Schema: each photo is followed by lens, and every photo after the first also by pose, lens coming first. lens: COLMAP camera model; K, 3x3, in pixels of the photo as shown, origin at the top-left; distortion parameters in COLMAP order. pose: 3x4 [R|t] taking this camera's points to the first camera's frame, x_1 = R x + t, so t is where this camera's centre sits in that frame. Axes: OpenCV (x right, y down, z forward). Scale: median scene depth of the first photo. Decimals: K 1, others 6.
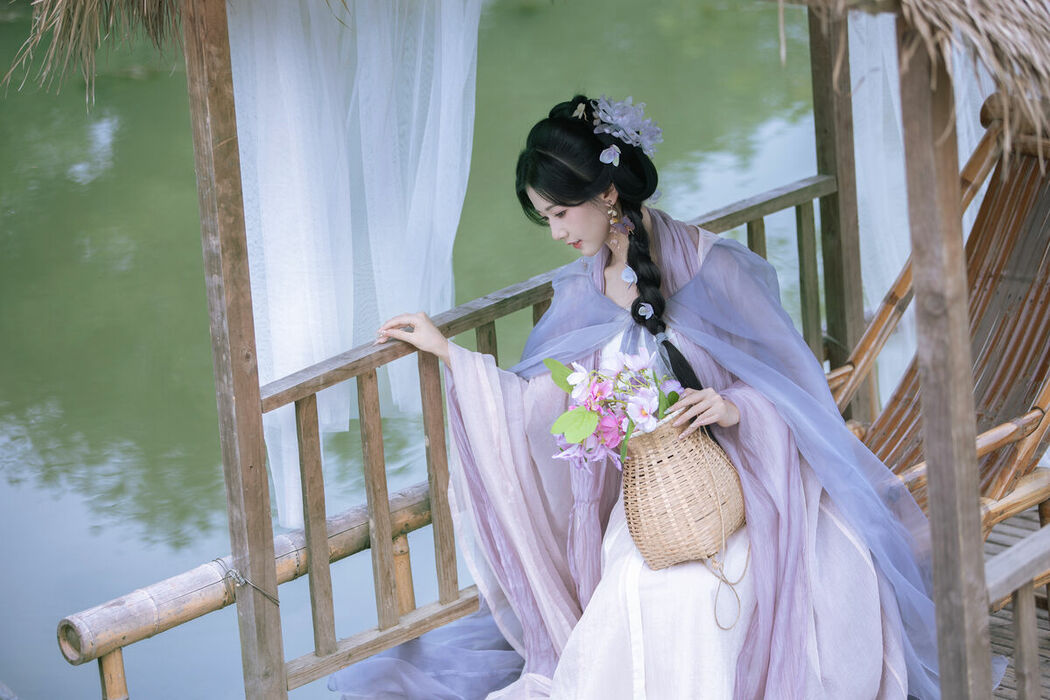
lens RADIAL K [[3266.5, 0, 529.9], [0, 3266.5, 349.2], [0, 0, 1]] dist [0.076682, 0.000000]
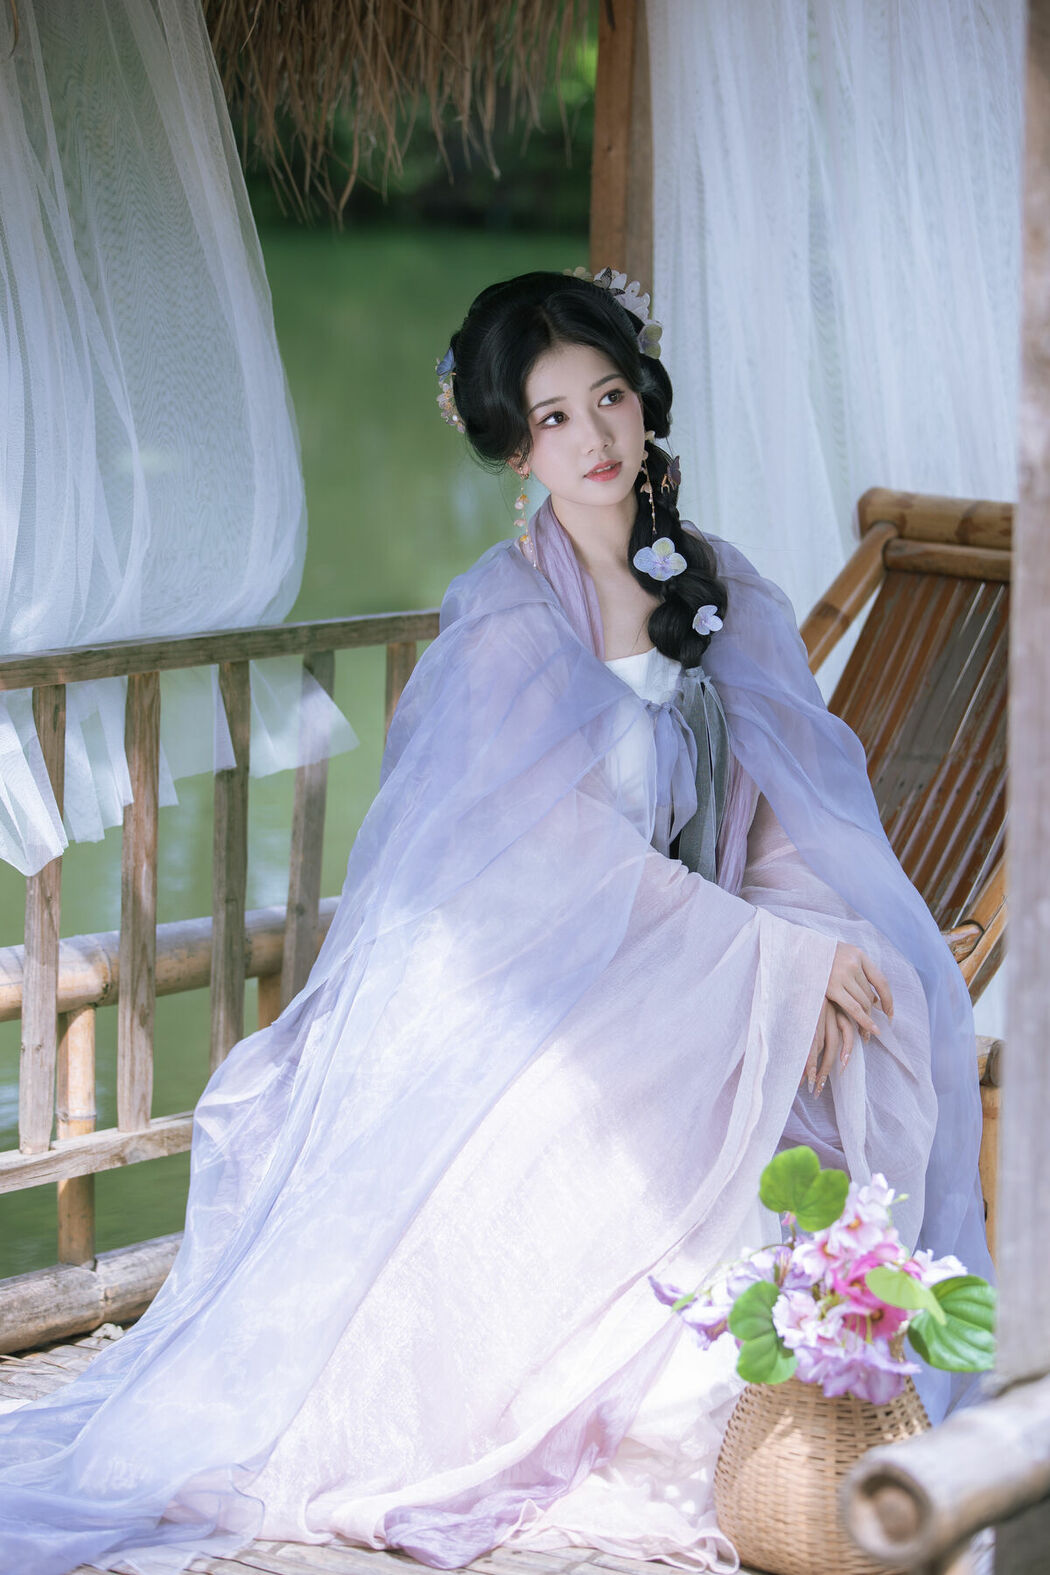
lens RADIAL K [[4325.2, 0, 518.6], [0, 4325.2, 783.2], [0, 0, 1]] dist [-0.253476, 0.000000]
pose [[0.983045, 0.098564, 0.154624, -0.046078], [-0.069594, 0.980704, -0.182691, 0.134493], [-0.169647, 0.168833, 0.970935, 0.239808]]
